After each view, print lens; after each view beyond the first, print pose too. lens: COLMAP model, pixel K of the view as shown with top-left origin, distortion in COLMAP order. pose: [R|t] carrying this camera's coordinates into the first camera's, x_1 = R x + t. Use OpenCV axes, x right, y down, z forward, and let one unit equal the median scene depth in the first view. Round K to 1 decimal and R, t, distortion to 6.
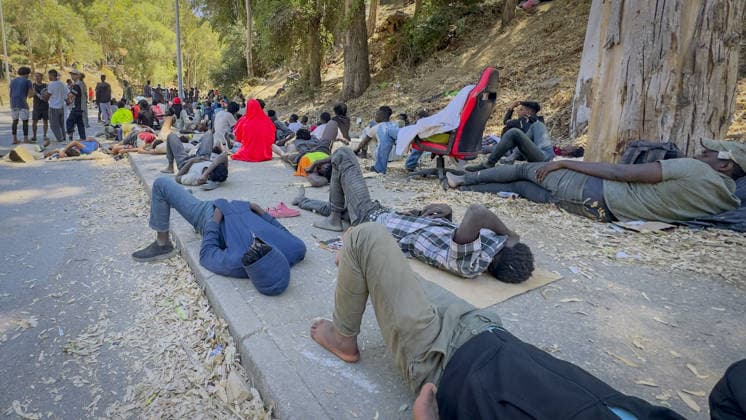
lens RADIAL K [[2711.9, 0, 372.5], [0, 2711.9, 210.3], [0, 0, 1]] dist [0.005991, 0.000000]
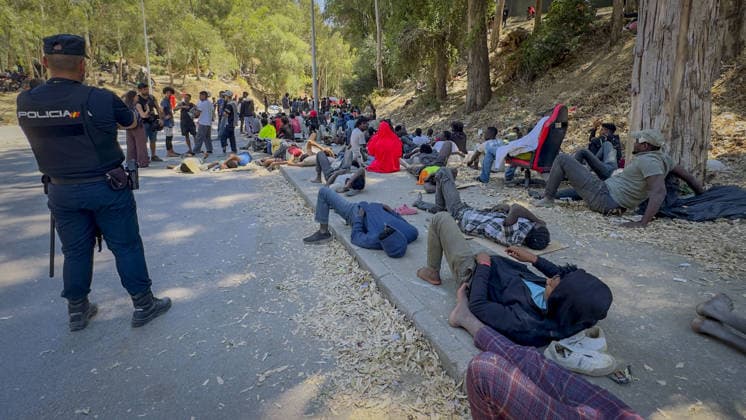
lens RADIAL K [[2711.9, 0, 372.8], [0, 2711.9, 209.9], [0, 0, 1]] dist [0.005991, 0.000000]
pose [[0.998849, -0.002957, -0.047878, 0.009425], [0.002850, 0.999993, -0.002304, 0.001703], [0.047884, 0.002165, 0.998851, -0.221429]]
